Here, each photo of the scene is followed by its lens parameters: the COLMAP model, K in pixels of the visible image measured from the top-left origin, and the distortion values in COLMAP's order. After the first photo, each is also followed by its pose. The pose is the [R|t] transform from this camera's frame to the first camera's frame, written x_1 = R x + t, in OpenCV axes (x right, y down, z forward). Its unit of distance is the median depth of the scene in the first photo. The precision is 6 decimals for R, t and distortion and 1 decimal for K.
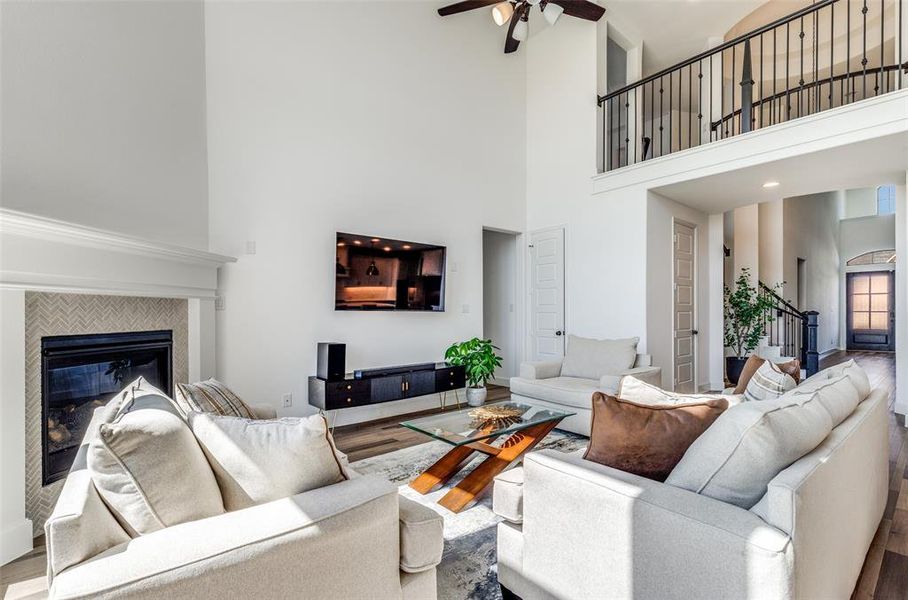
lens RADIAL K [[405.0, 0, 470.2], [0, 405.0, 317.0], [0, 0, 1]] dist [0.003153, 0.000329]
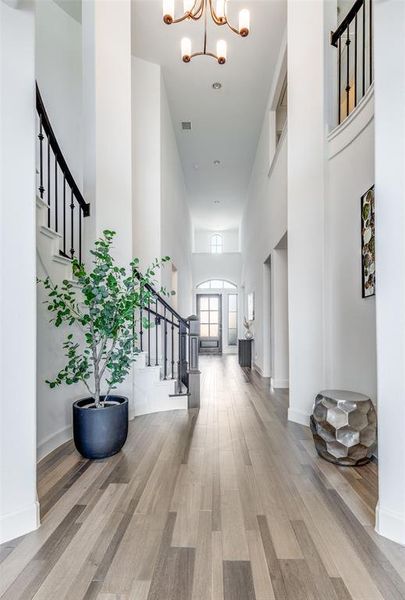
lens RADIAL K [[409.9, 0, 202.3], [0, 409.9, 300.5], [0, 0, 1]] dist [0.000249, 0.001924]
pose [[0.721361, 0.037715, 0.691531, 0.356951], [0.012106, 0.997677, -0.067039, 0.010222], [-0.692453, 0.056731, 0.719229, 0.477510]]
